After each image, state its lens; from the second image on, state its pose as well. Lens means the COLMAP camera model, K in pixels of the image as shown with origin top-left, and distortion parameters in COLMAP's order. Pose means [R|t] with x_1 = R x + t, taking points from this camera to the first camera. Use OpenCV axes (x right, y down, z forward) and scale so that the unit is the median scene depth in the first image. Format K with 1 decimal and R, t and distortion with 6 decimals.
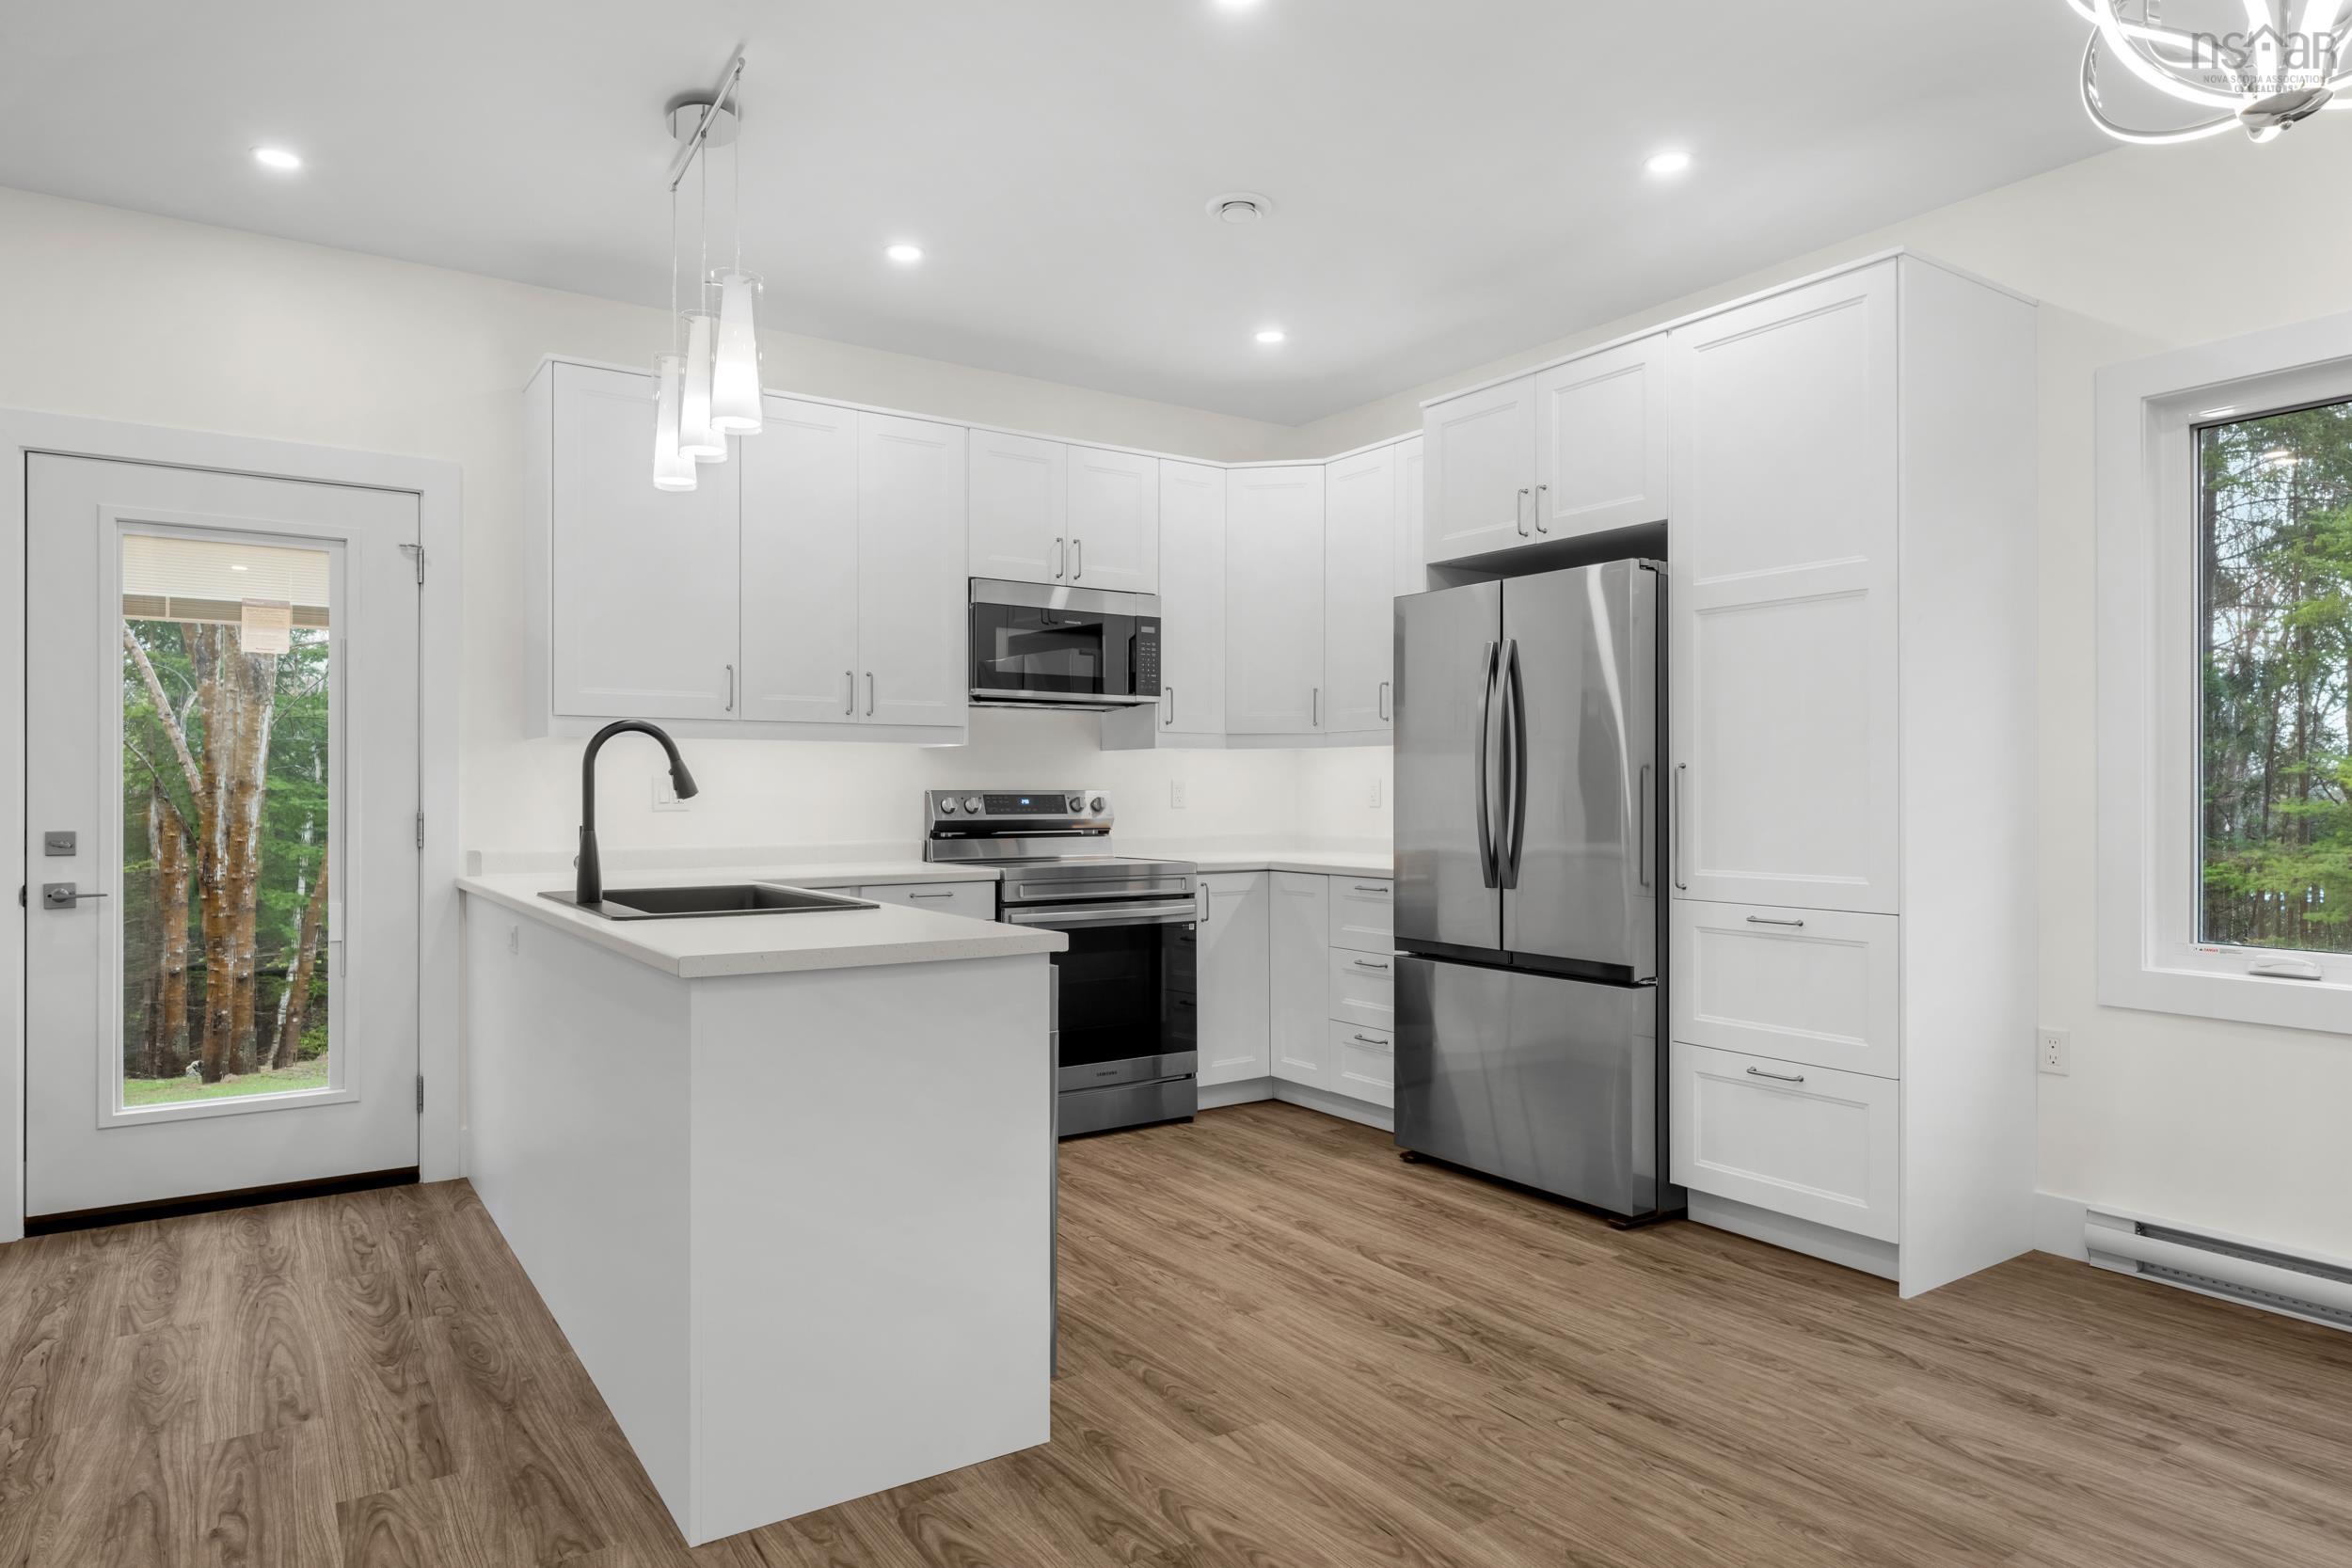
lens RADIAL K [[1383.3, 0, 1174.7], [0, 1383.3, 797.3], [0, 0, 1]] dist [-0.000627, 0.000614]
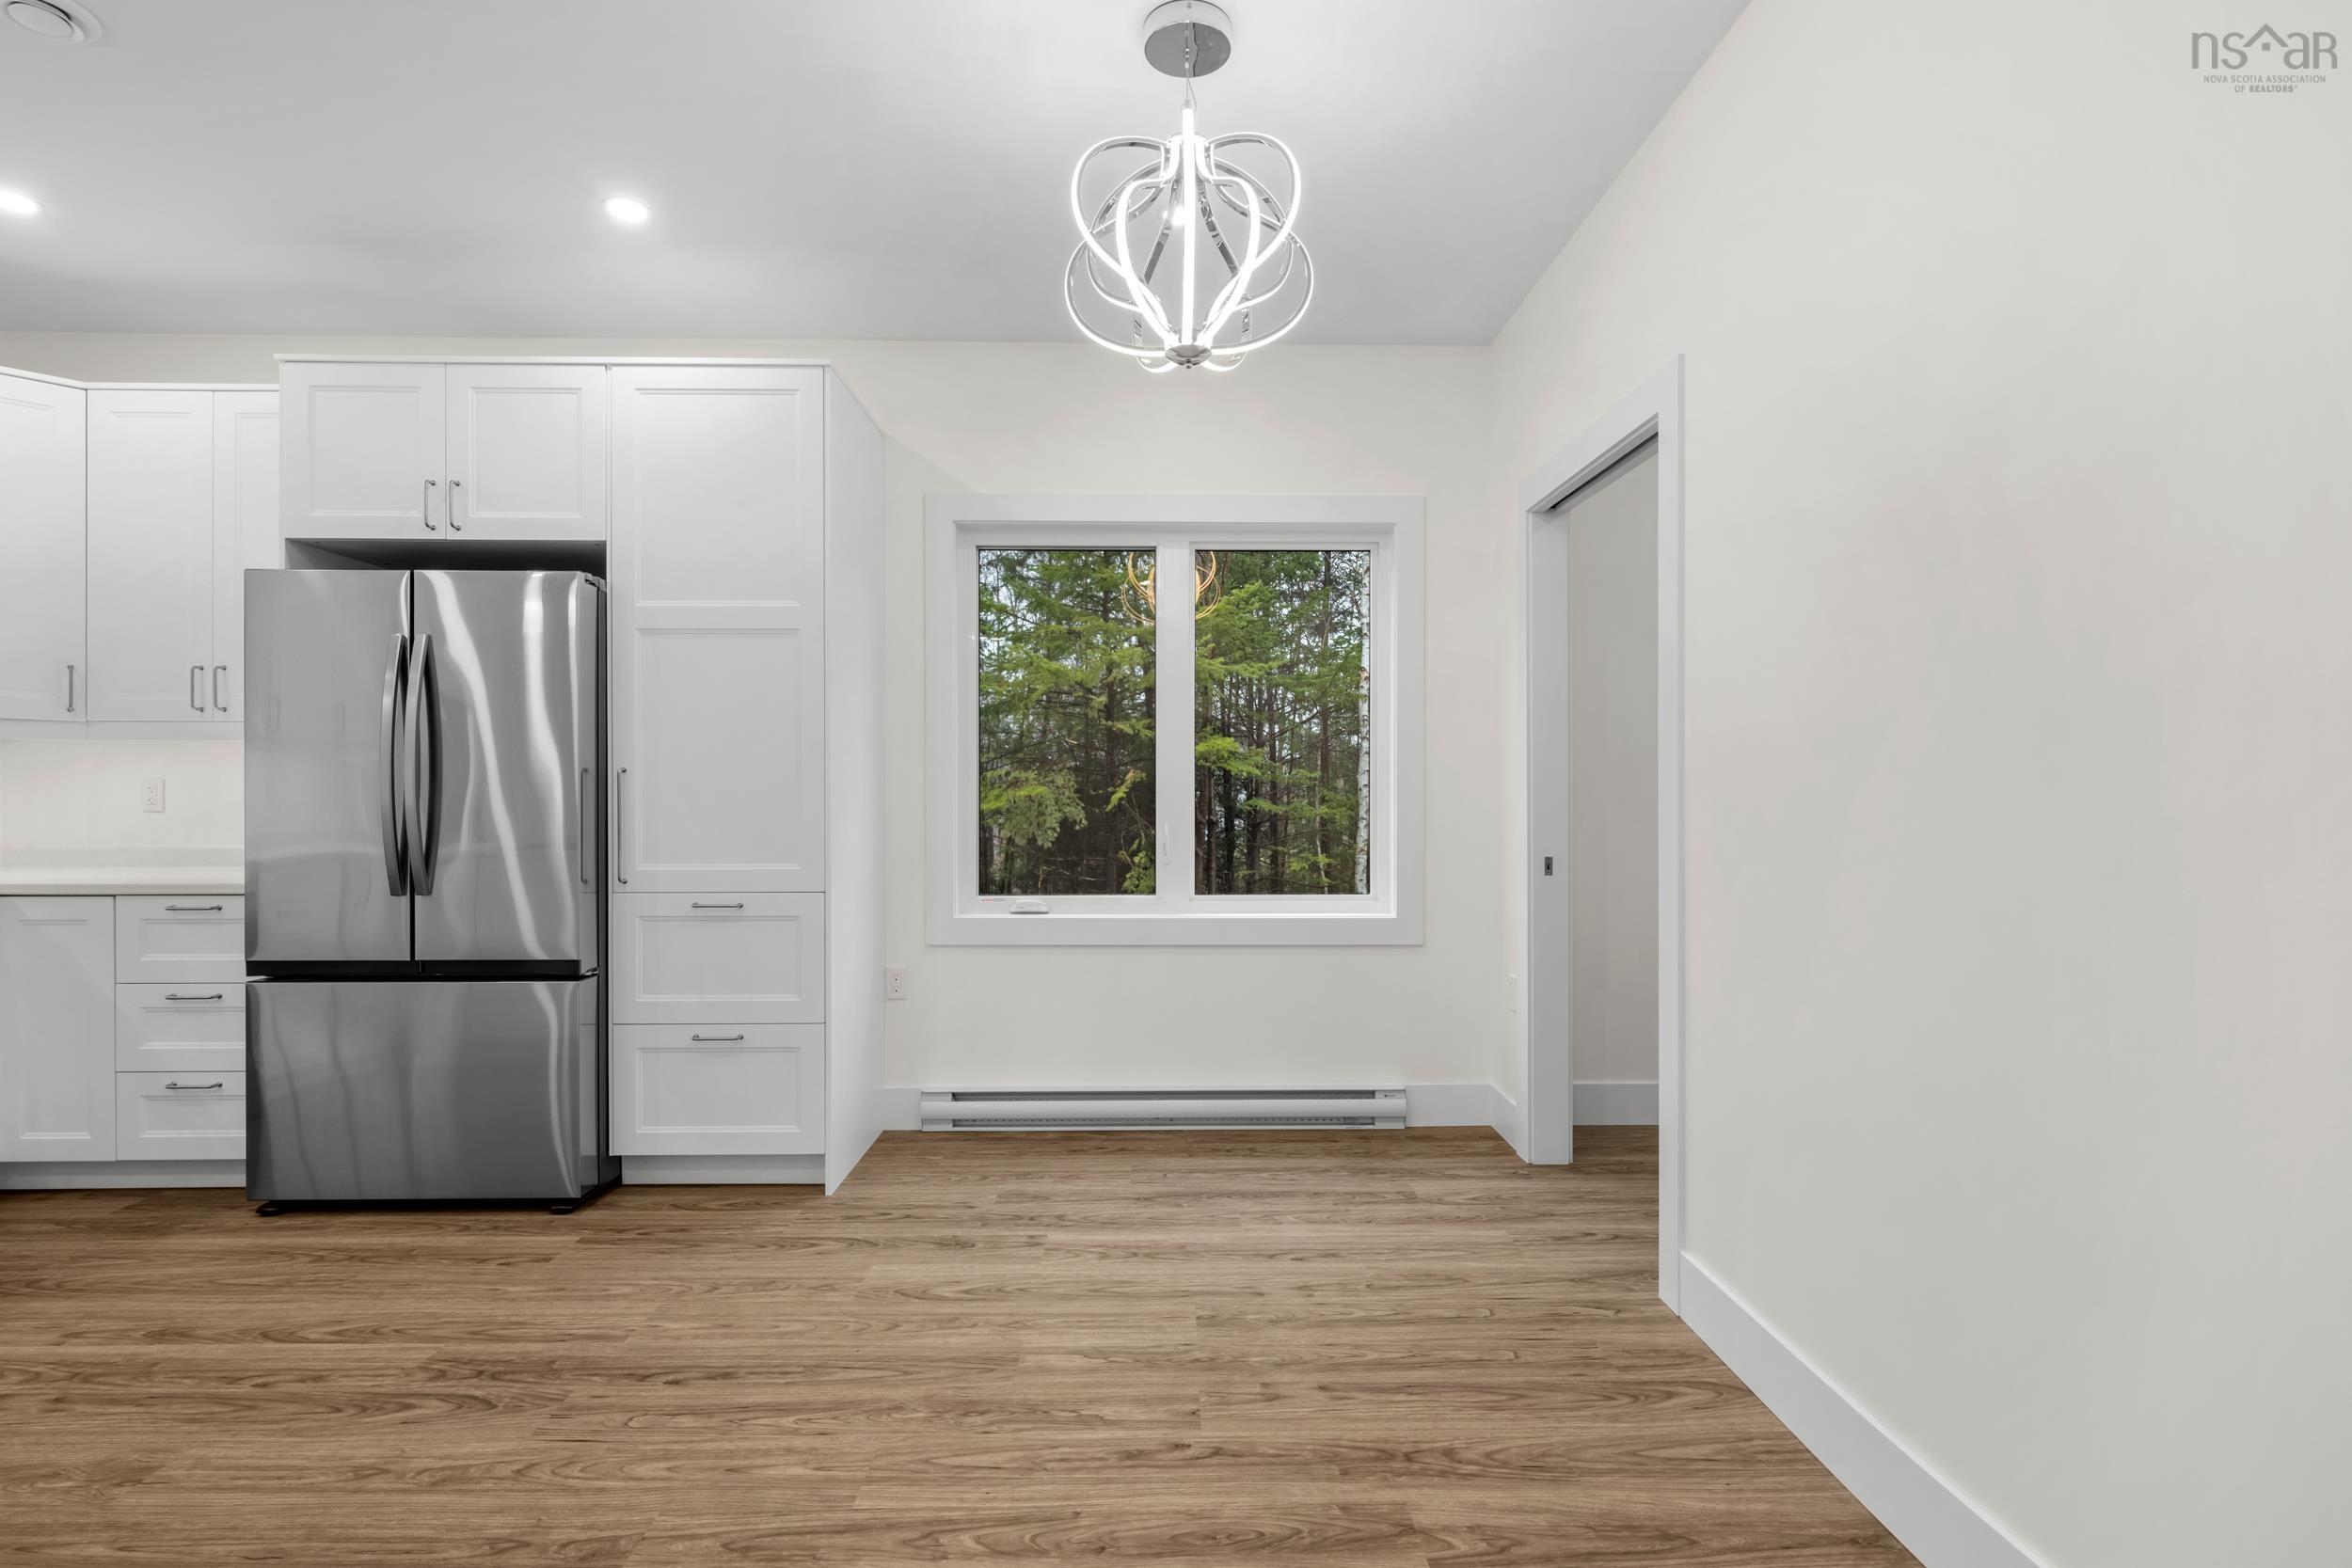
lens RADIAL K [[1092.3, 0, 1171.7], [0, 1092.3, 803.5], [0, 0, 1]] dist [0.000832, 0.000392]
pose [[0.546893, -0.006991, 0.837173, -0.118722], [0.003447, 0.999975, 0.006099, -0.000357], [-0.837196, -0.000449, 0.546903, 0.170525]]
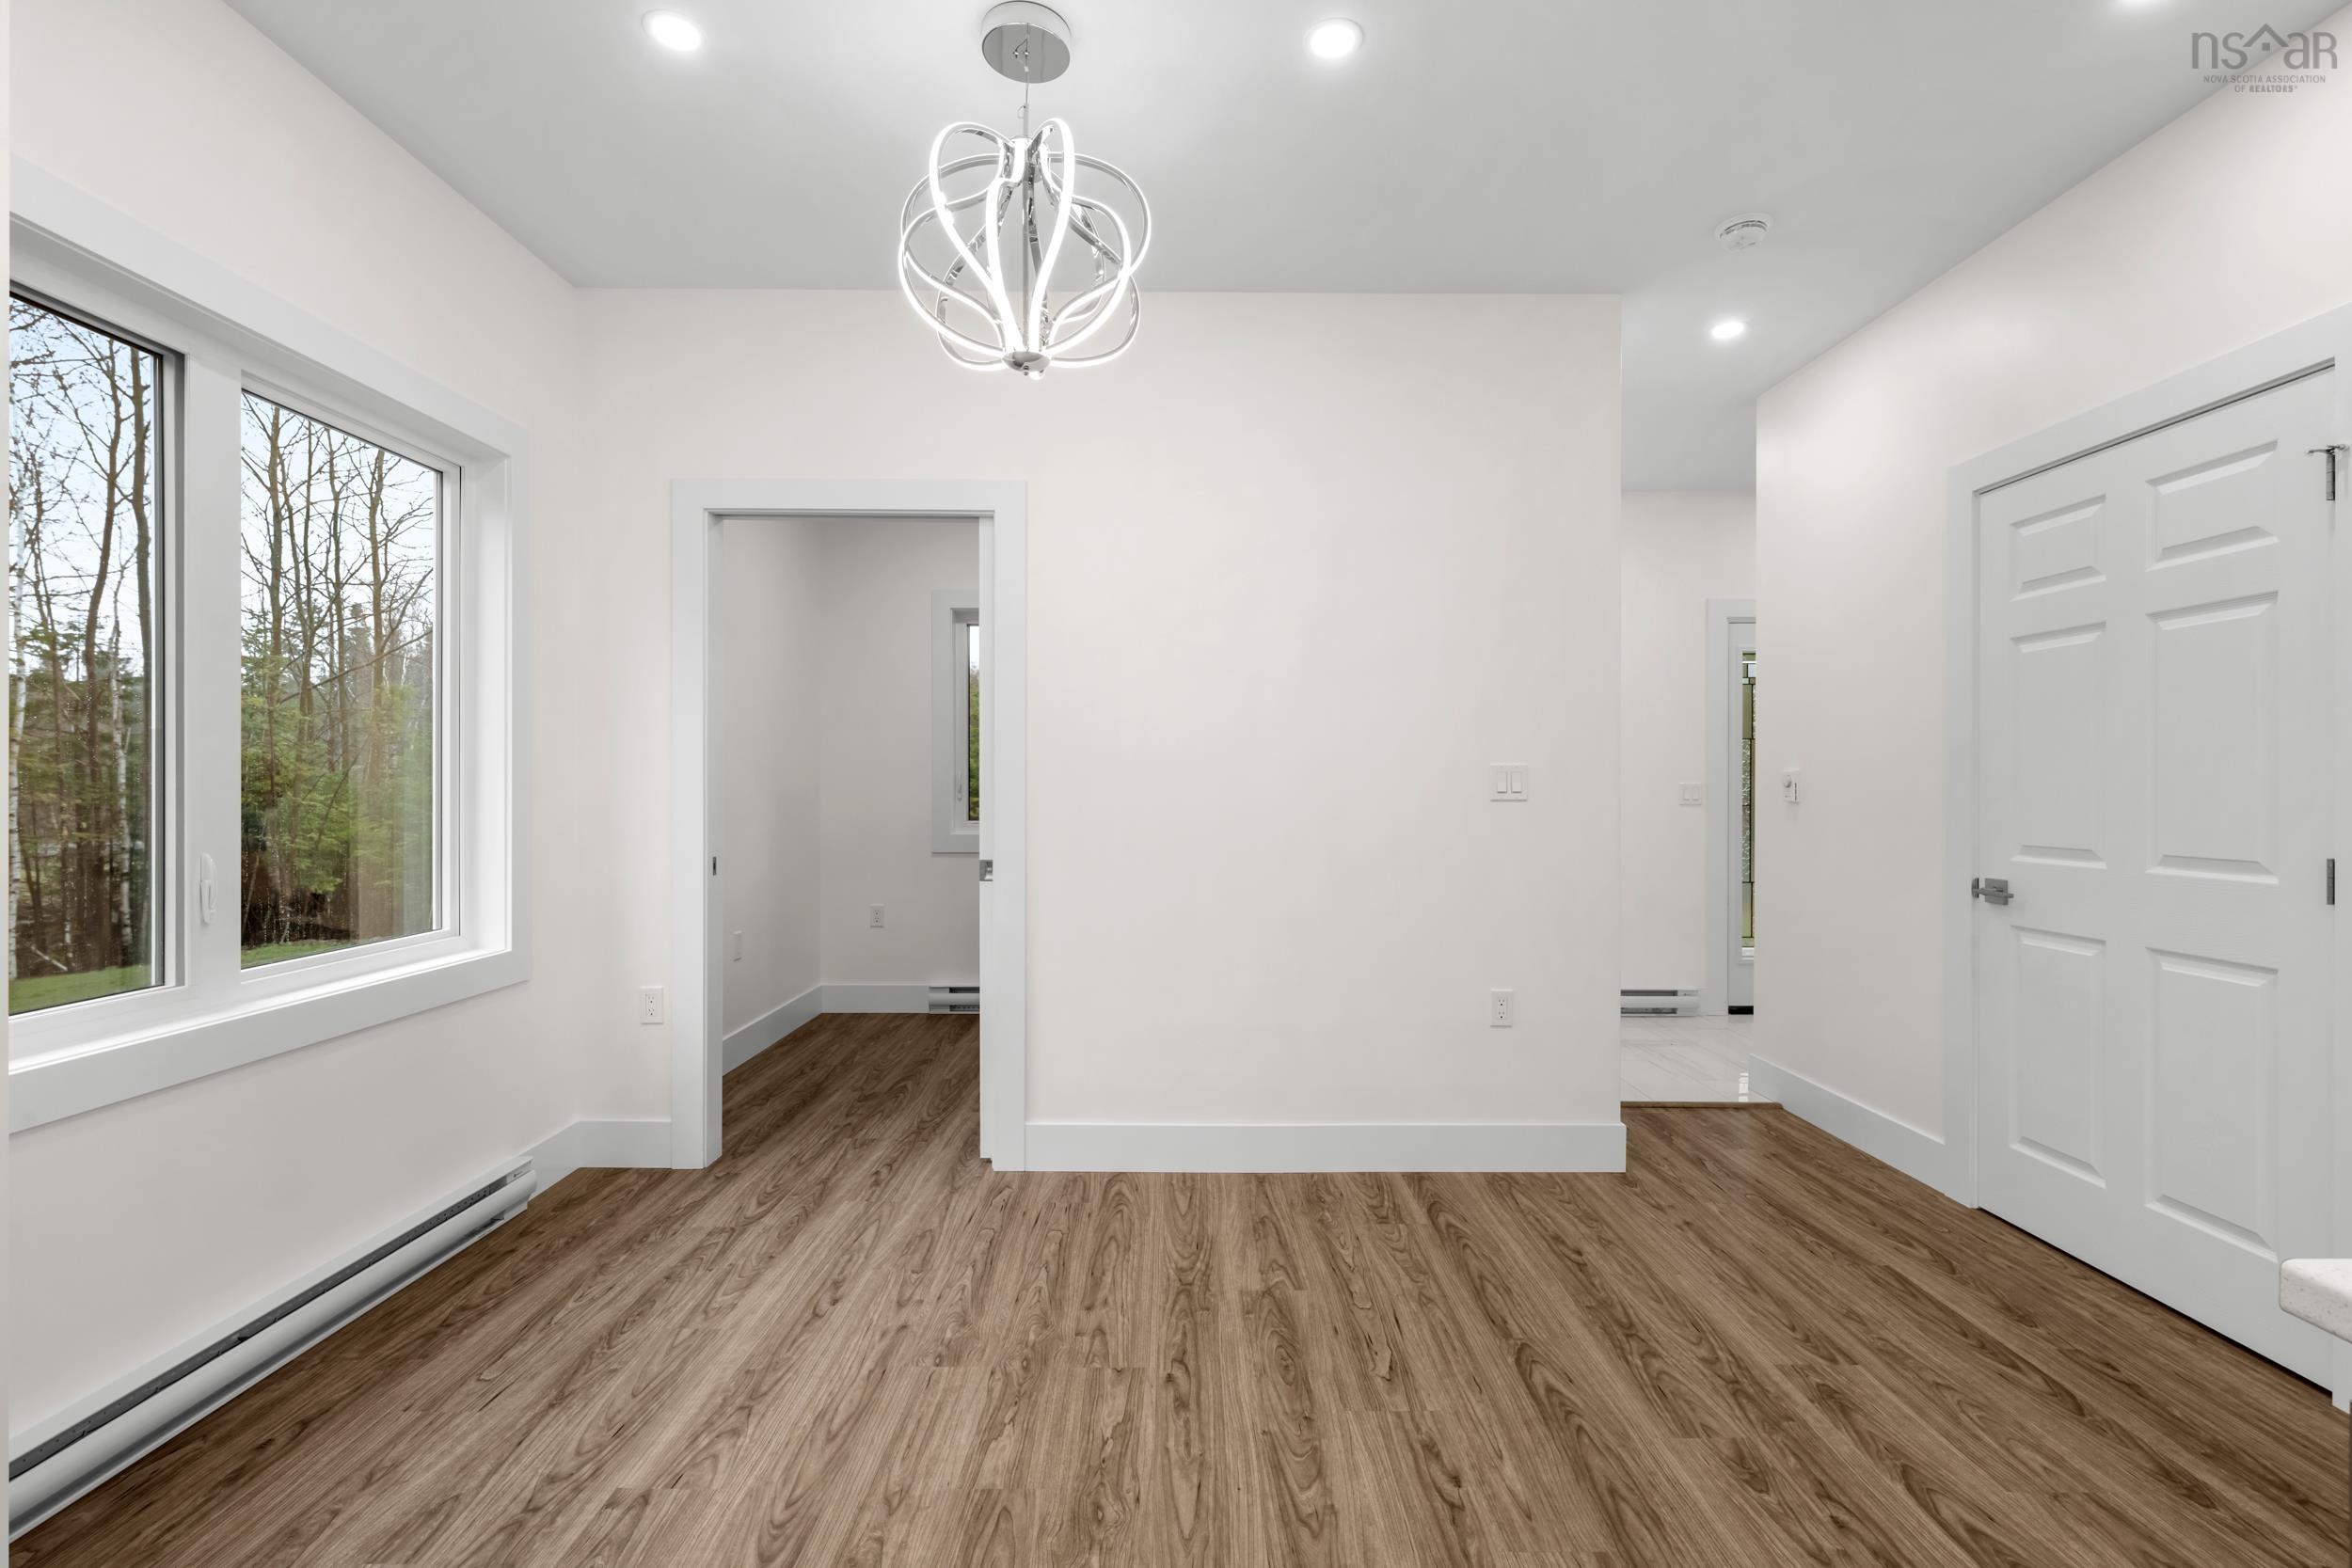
lens RADIAL K [[1054.3, 0, 1181.1], [0, 1054.3, 783.6], [0, 0, 1]] dist [-0.000216, 0.000102]
pose [[-0.831998, -0.003140, 0.554770, 0.002632], [-0.000427, 0.999987, 0.005021, -0.014758], [-0.554779, 0.003941, -0.831989, 0.946385]]
